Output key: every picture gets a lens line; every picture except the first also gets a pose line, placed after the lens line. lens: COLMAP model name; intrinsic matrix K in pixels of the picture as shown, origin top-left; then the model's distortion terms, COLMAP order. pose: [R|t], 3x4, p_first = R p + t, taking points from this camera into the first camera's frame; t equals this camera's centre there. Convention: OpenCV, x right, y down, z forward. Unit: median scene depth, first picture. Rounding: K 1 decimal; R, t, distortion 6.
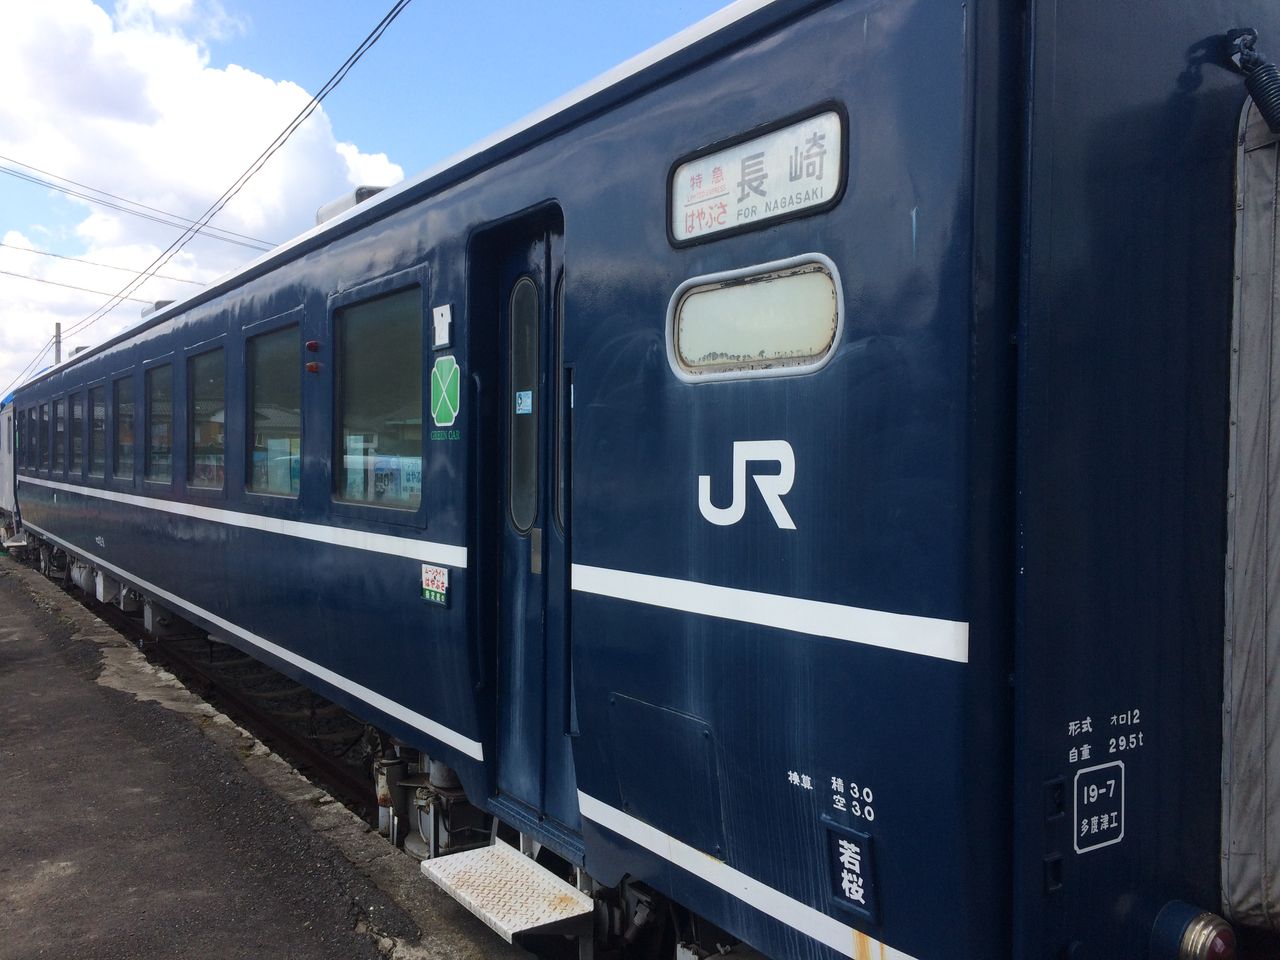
lens RADIAL K [[1090.9, 0, 640.0], [0, 1090.9, 478.9], [0, 0, 1]] dist [0.050131, 0.003740]
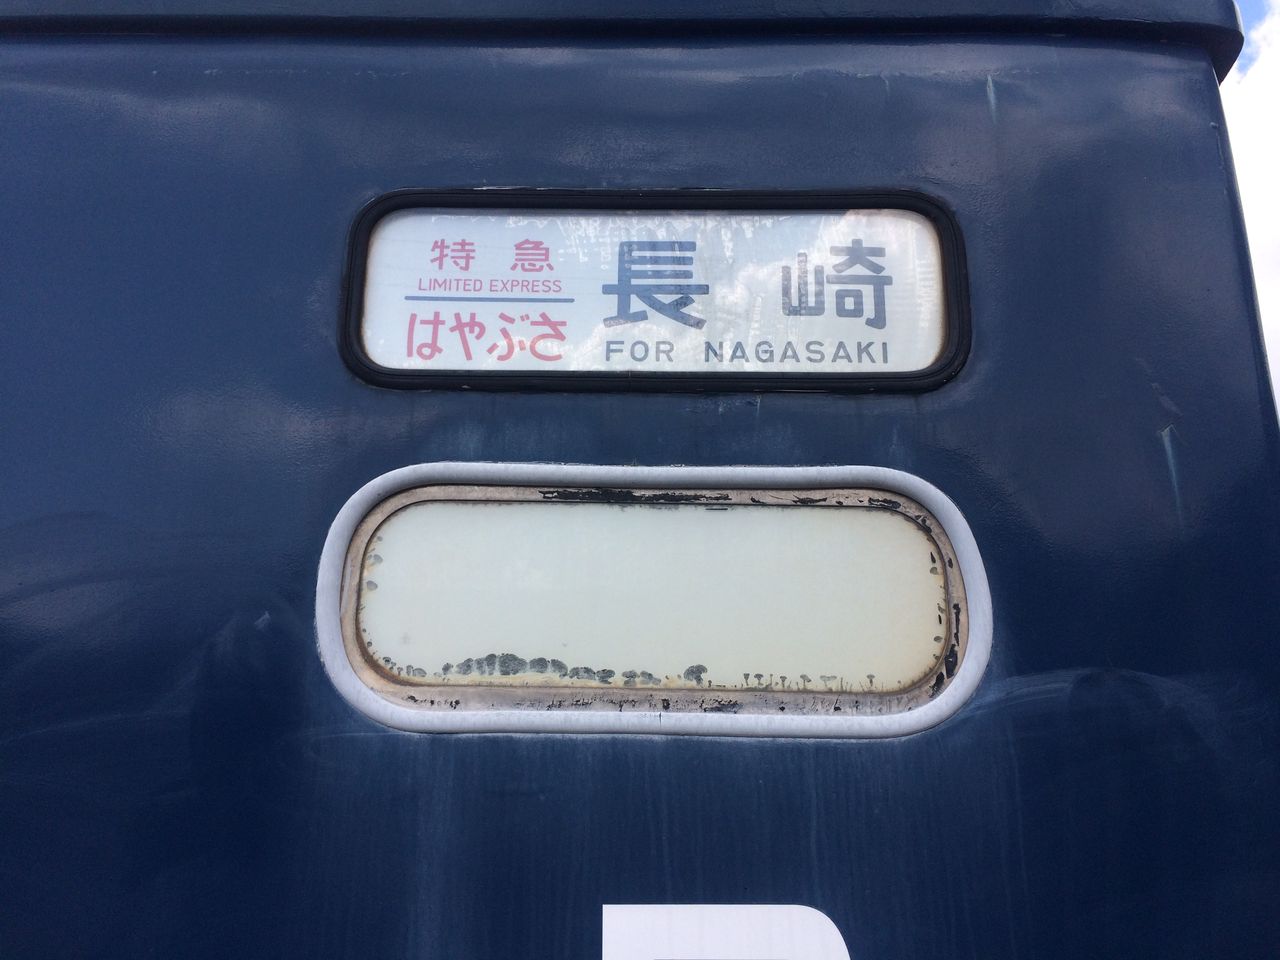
lens RADIAL K [[1090.9, 0, 640.5], [0, 1090.9, 481.1], [0, 0, 1]] dist [0.050131, 0.003740]
pose [[0.573675, 0.248971, 0.780327, -0.237314], [0.011225, 0.950204, -0.311425, -0.055314], [-0.819006, 0.187416, 0.542314, 0.776115]]
